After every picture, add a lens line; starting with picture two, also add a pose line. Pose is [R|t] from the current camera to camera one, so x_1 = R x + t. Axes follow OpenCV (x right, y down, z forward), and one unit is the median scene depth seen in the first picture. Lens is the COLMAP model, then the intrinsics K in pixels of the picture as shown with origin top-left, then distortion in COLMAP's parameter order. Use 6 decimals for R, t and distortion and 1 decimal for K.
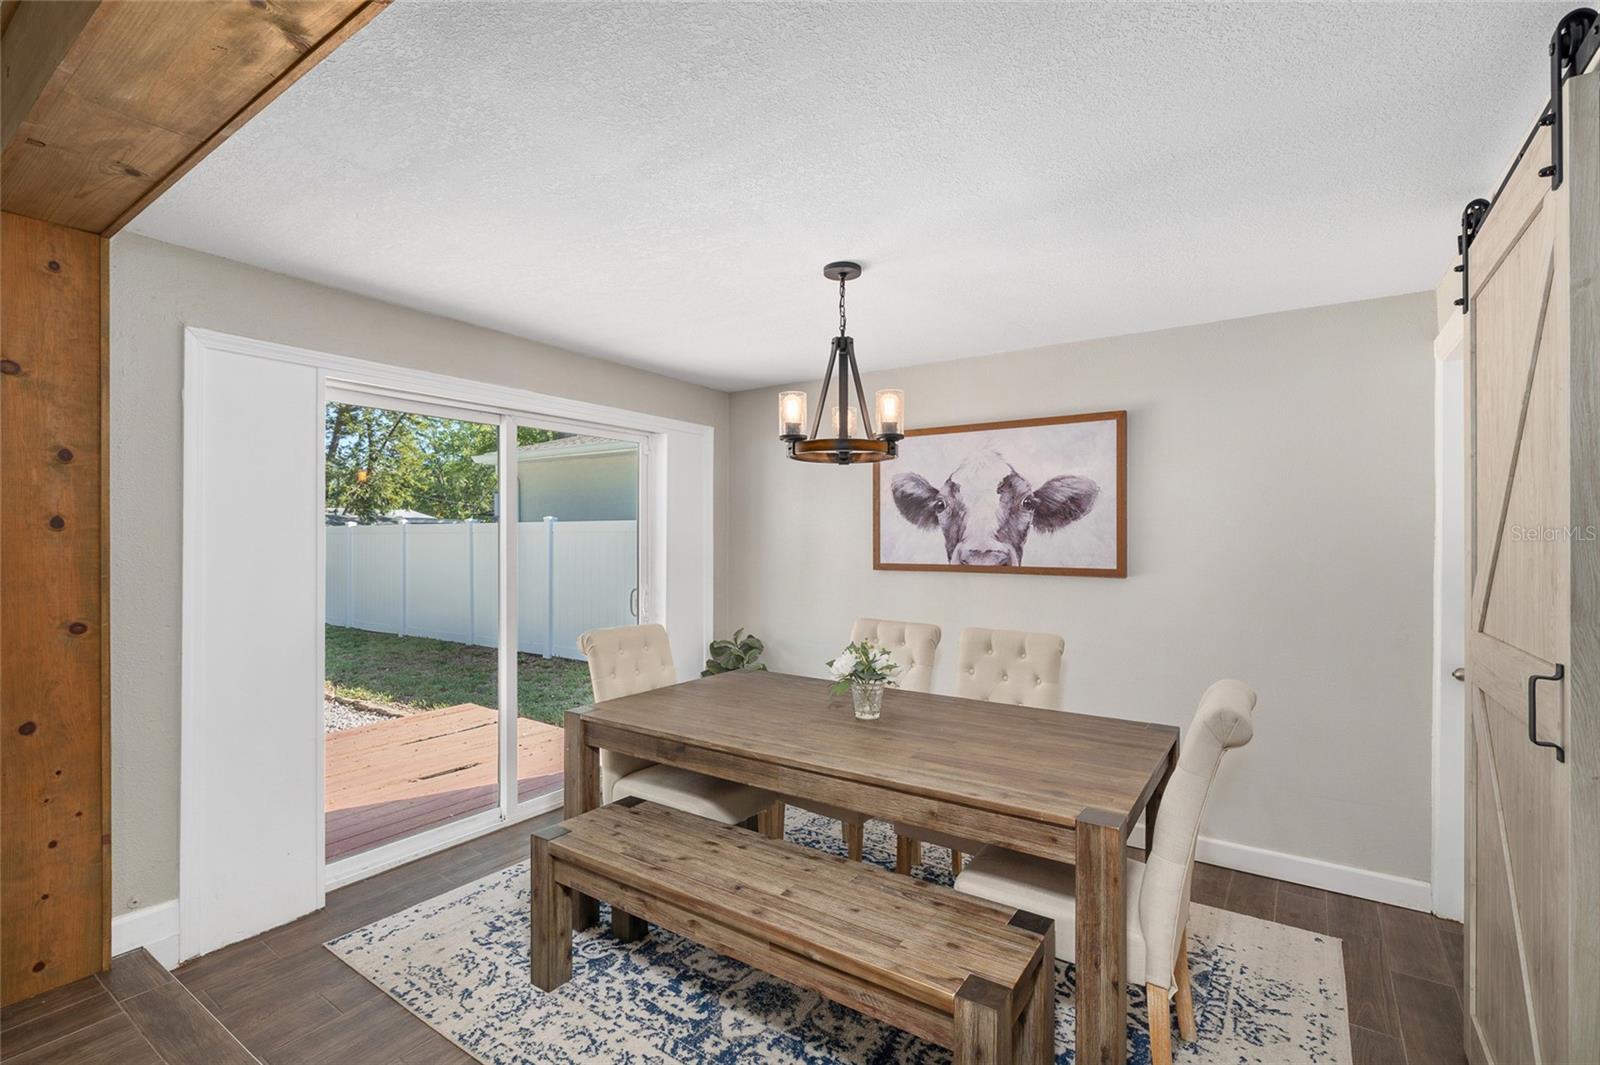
lens RADIAL K [[720.1, 0, 800.4], [0, 720.1, 525.9], [0, 0, 1]] dist [-0.002965, -0.000093]
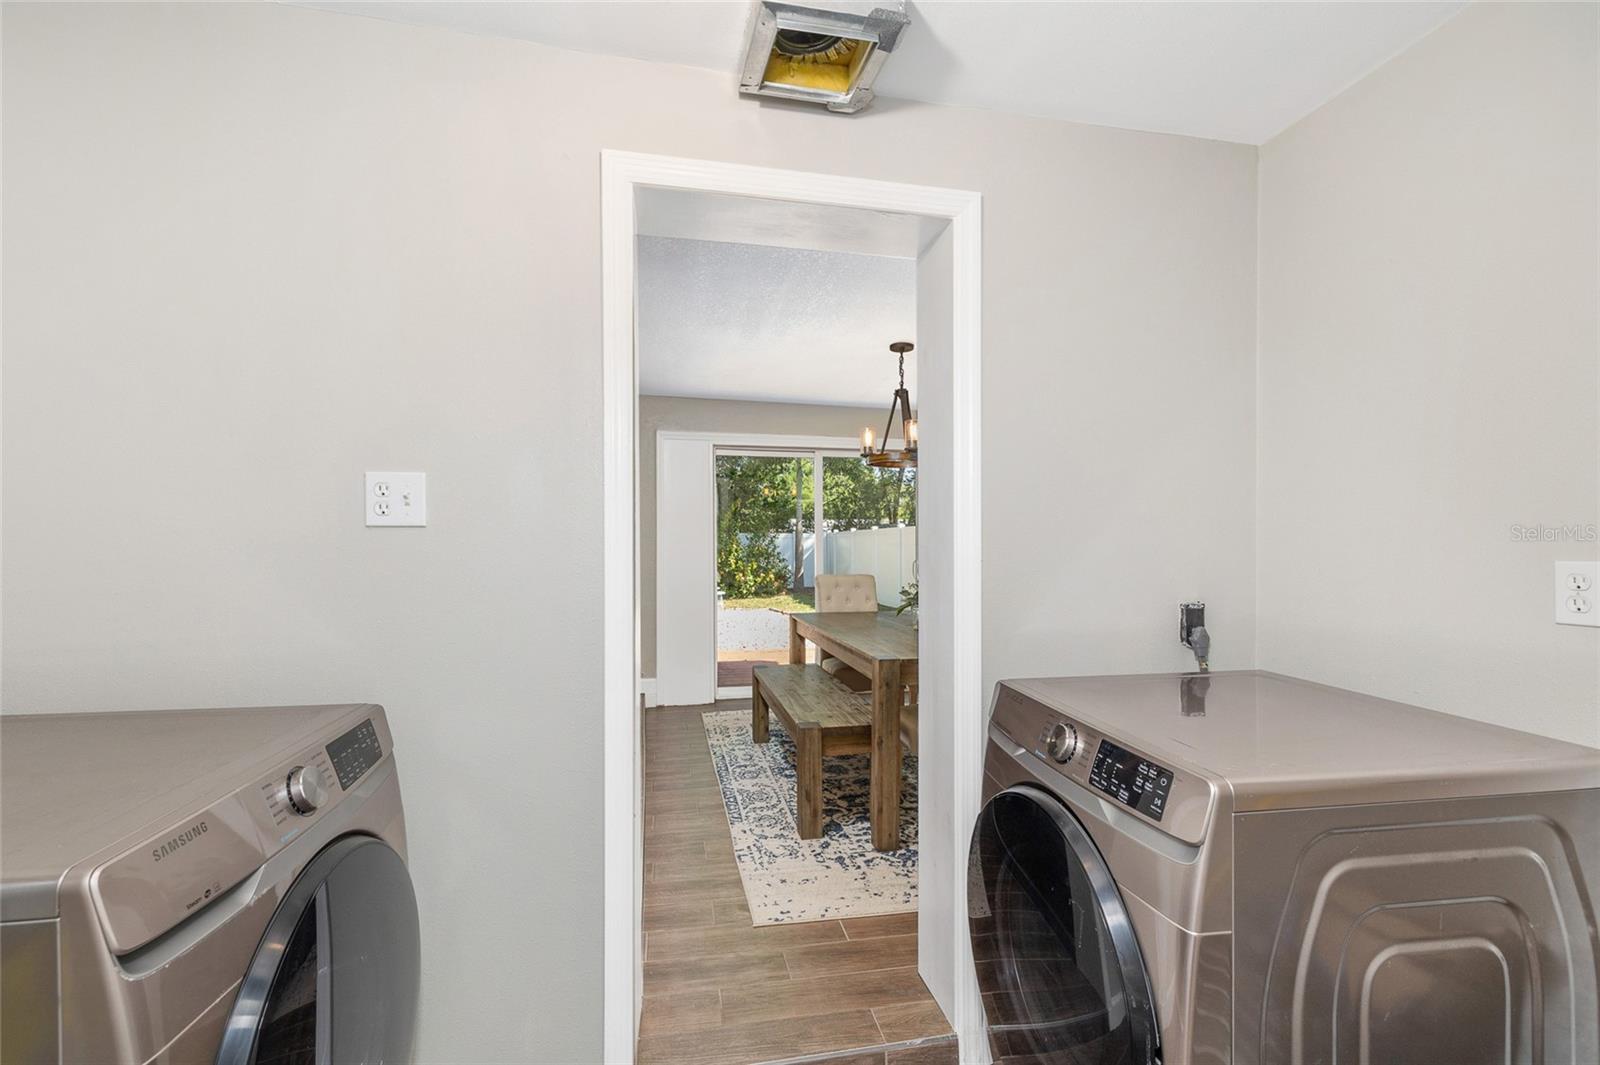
lens RADIAL K [[691.5, 0, 795.8], [0, 691.5, 545.0], [0, 0, 1]] dist [0.000981, 0.000027]
pose [[0.714871, 0.003510, -0.699247, 1.050291], [0.005276, 0.999932, 0.010413, 0.073944], [0.699236, -0.011133, 0.714804, -0.285125]]
